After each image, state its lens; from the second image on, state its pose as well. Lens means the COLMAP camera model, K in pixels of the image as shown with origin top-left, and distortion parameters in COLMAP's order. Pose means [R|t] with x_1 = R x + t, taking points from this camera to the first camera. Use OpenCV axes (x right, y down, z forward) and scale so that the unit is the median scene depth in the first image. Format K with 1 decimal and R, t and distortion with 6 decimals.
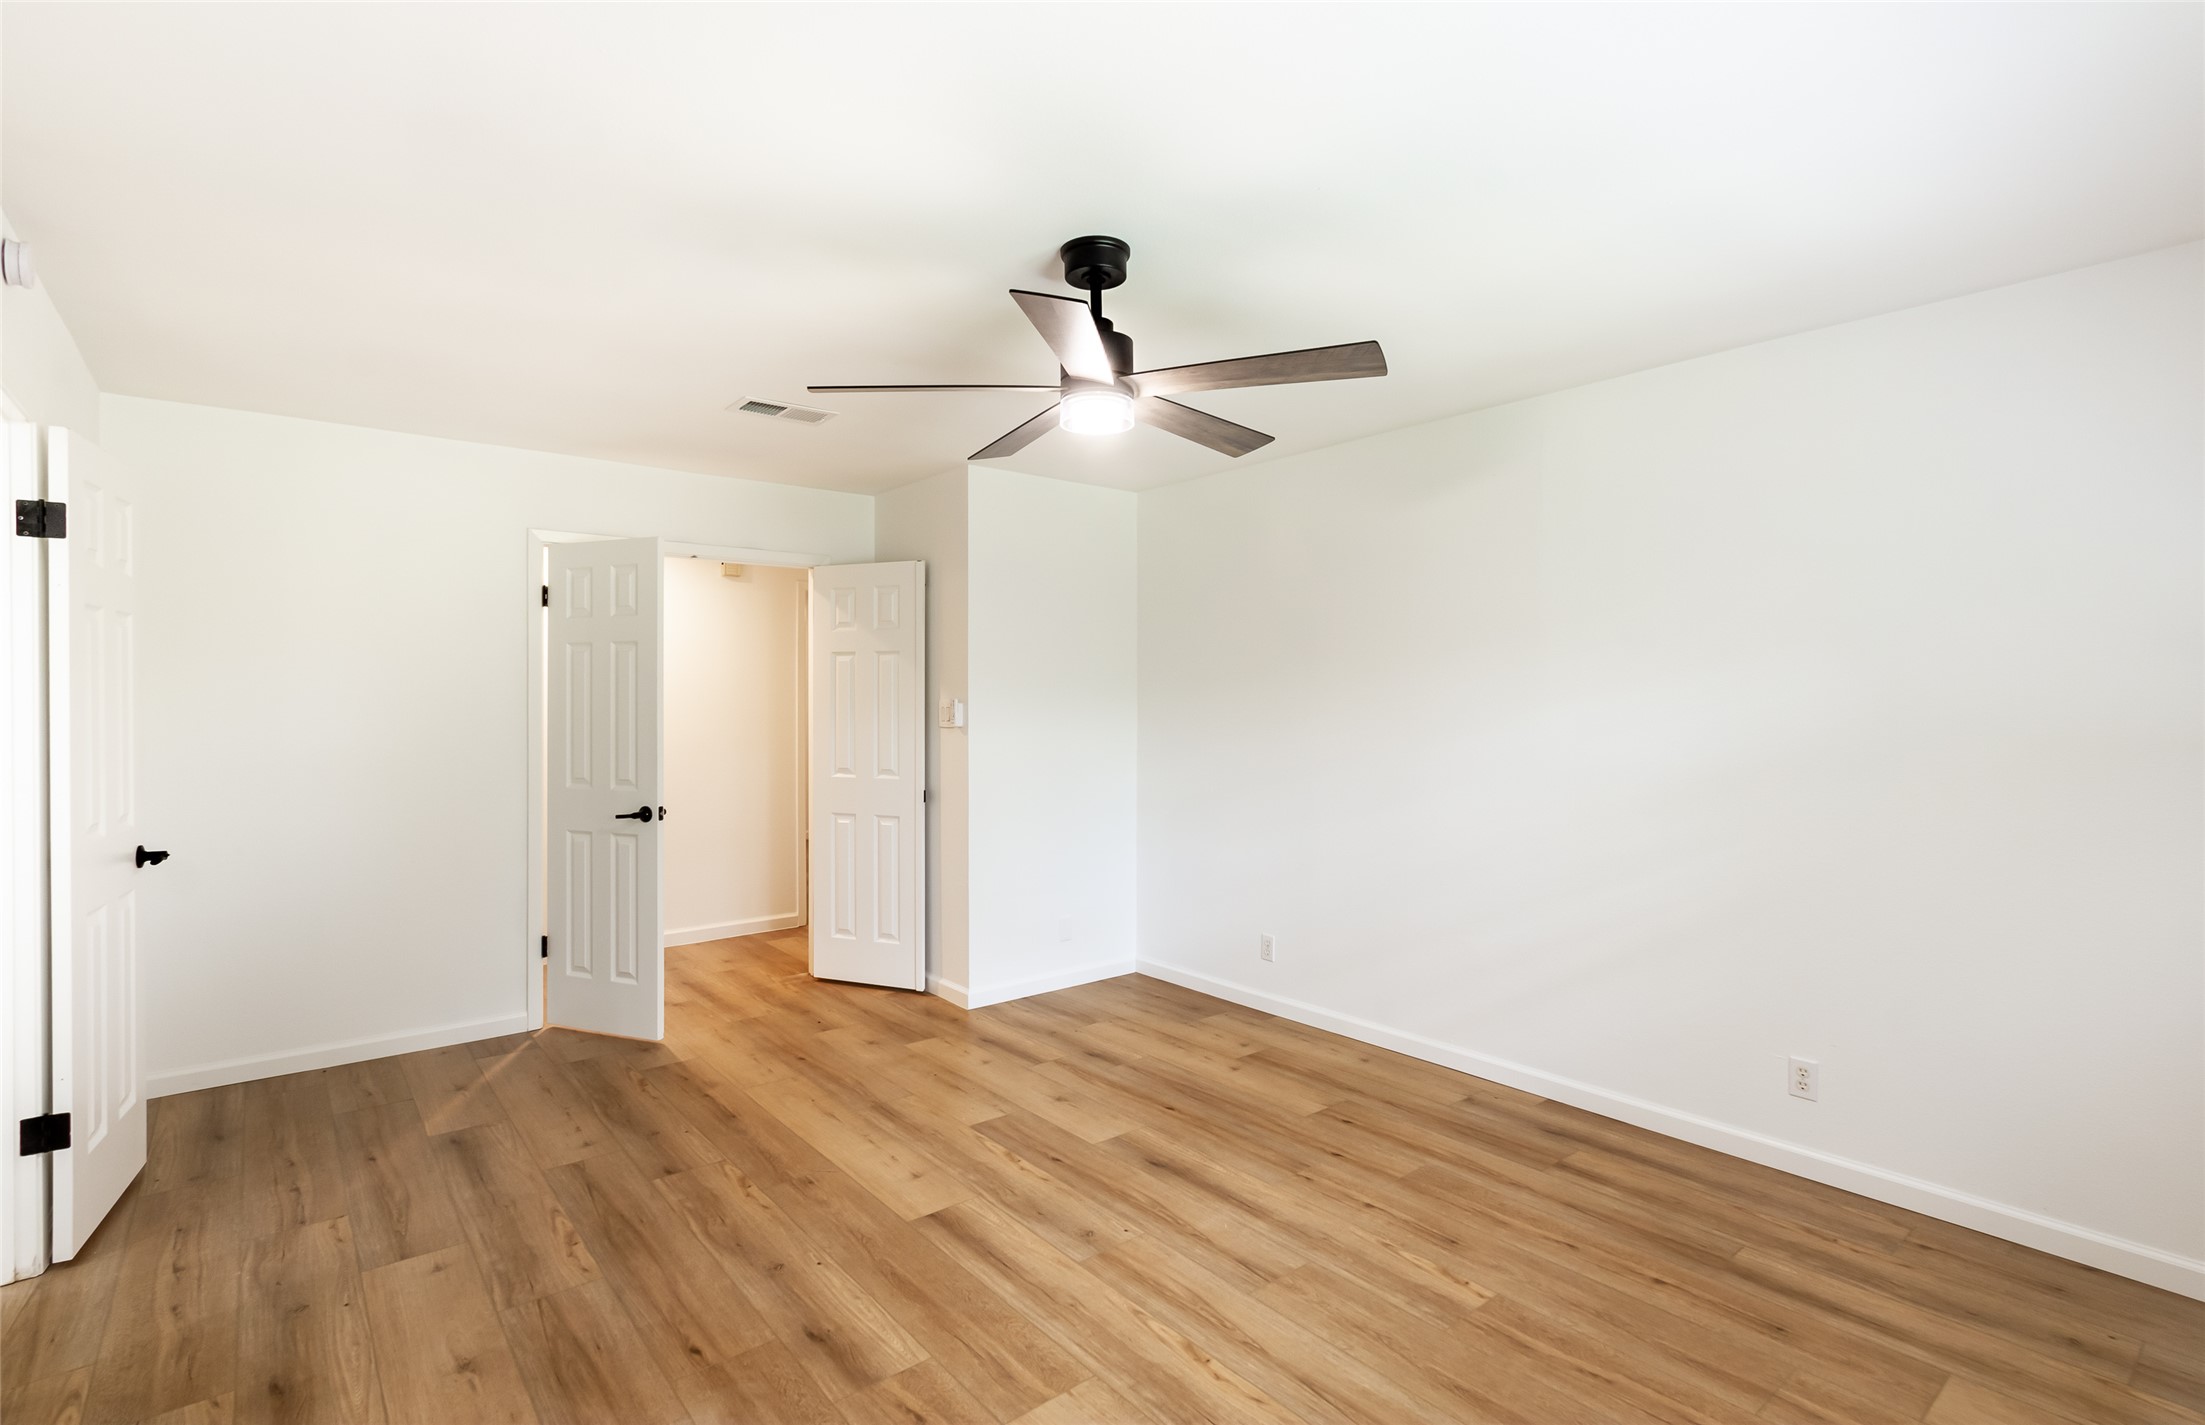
lens RADIAL K [[1028.8, 0, 1105.2], [0, 1028.8, 706.2], [0, 0, 1]] dist [-0.000918, -0.000882]
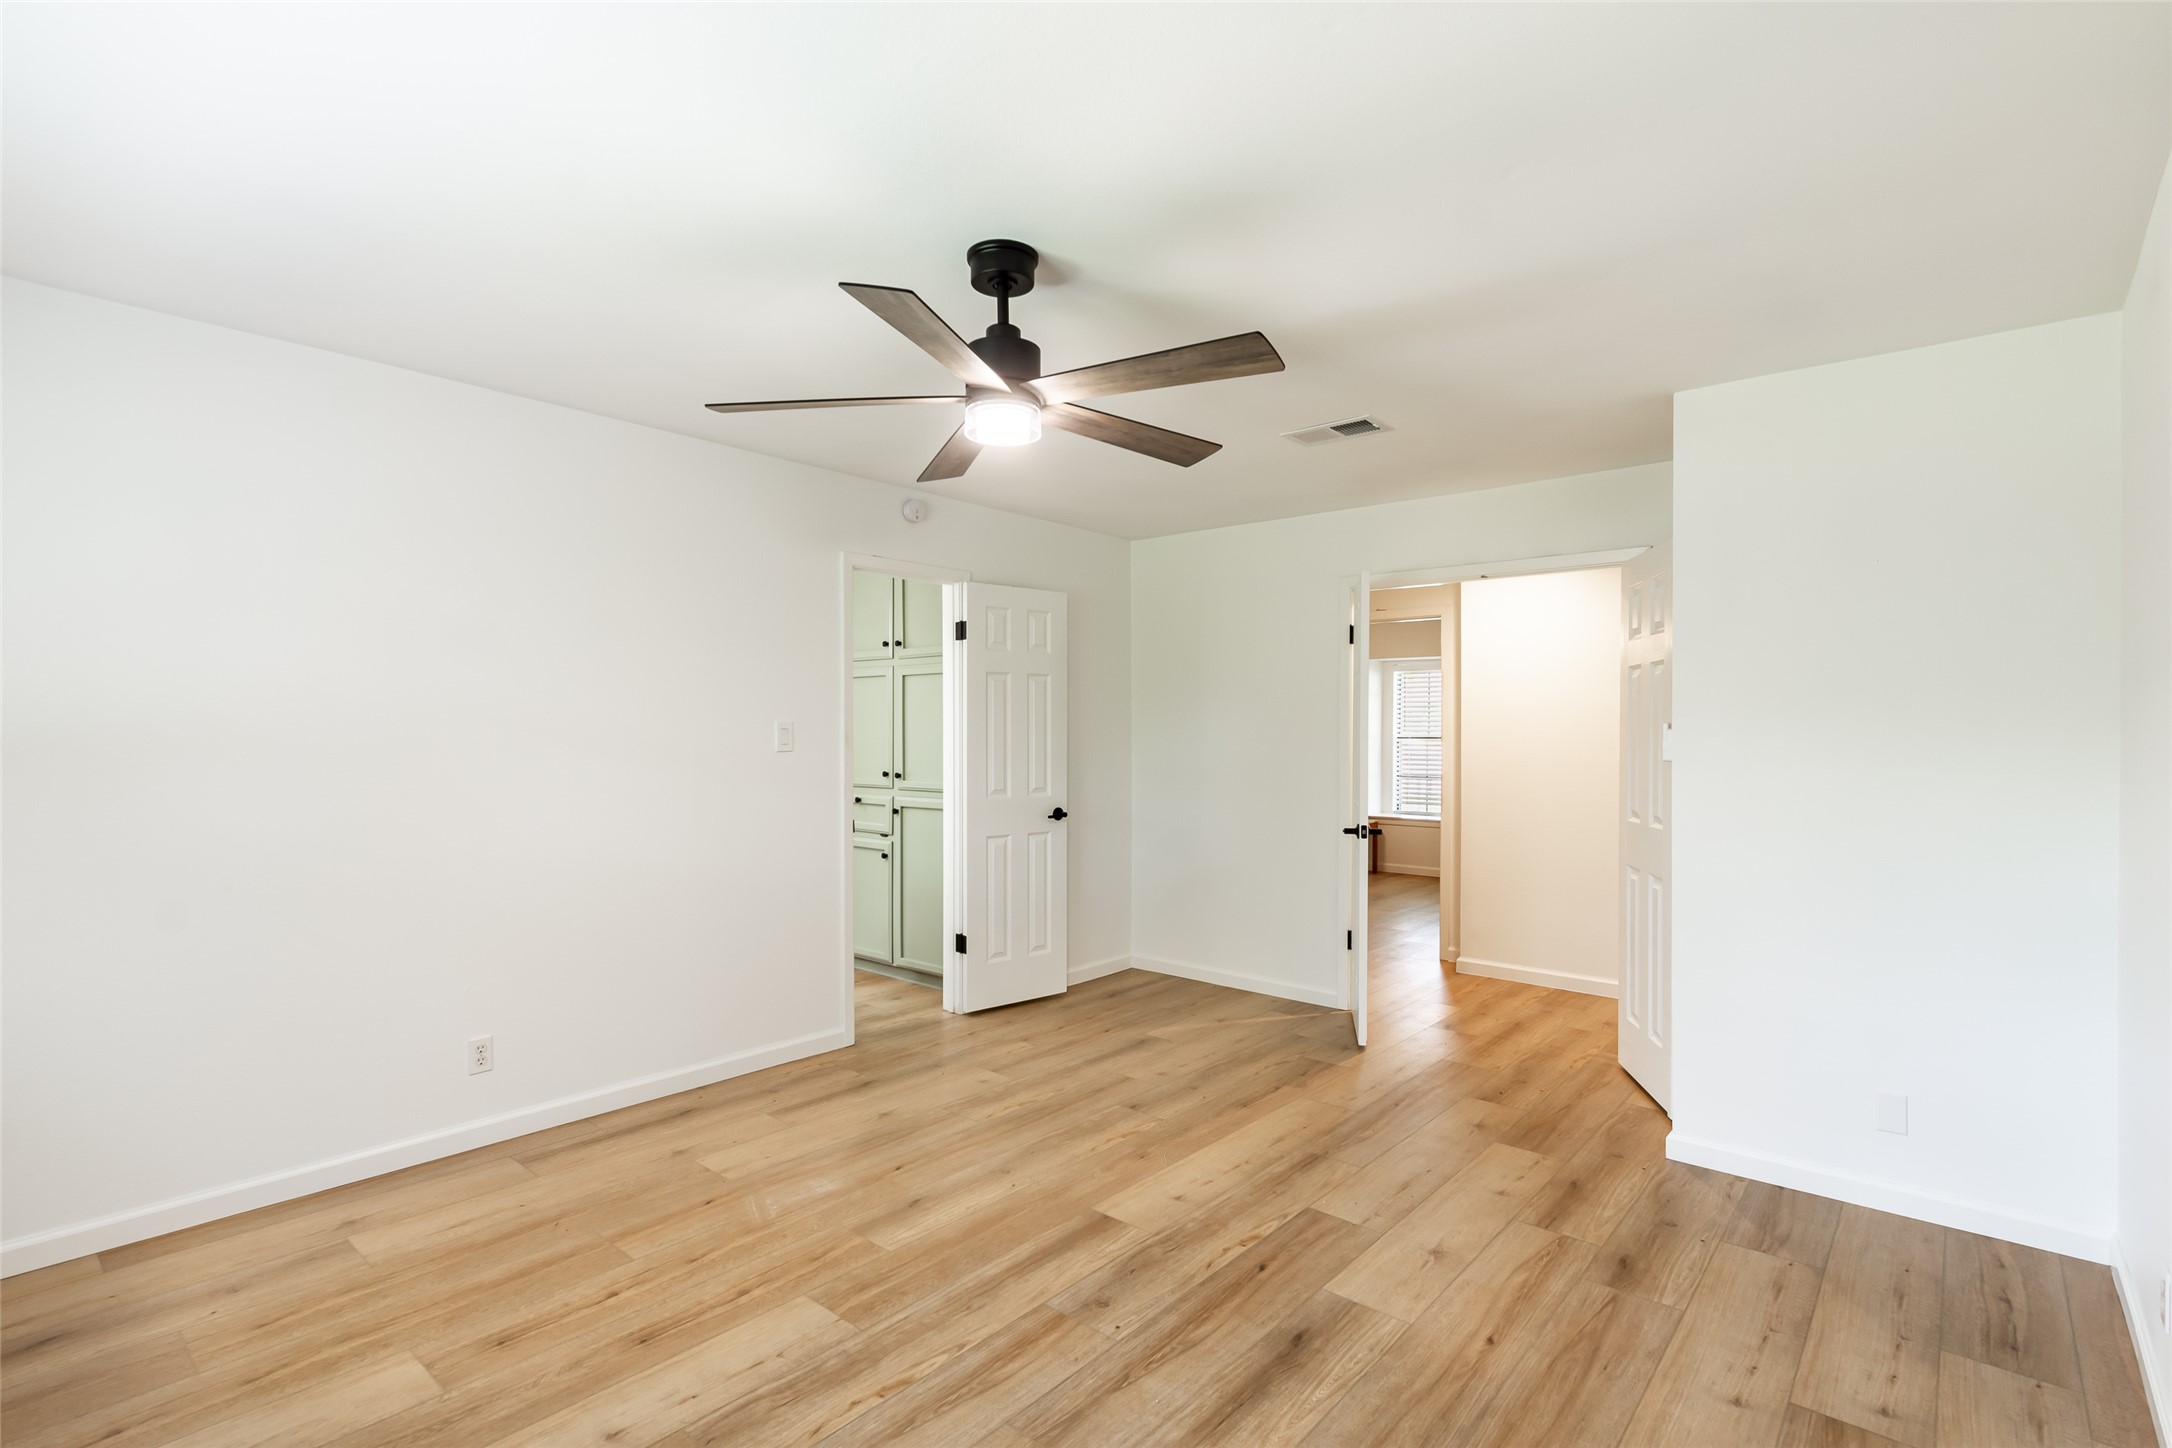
lens RADIAL K [[1049.8, 0, 1082.2], [0, 1049.8, 724.7], [0, 0, 1]] dist [-0.003713, -0.000563]
pose [[0.156605, -0.002493, -0.987658, 0.795953], [-0.014094, 0.999889, -0.004758, 0.006691], [0.987561, 0.014665, 0.156553, 0.739284]]
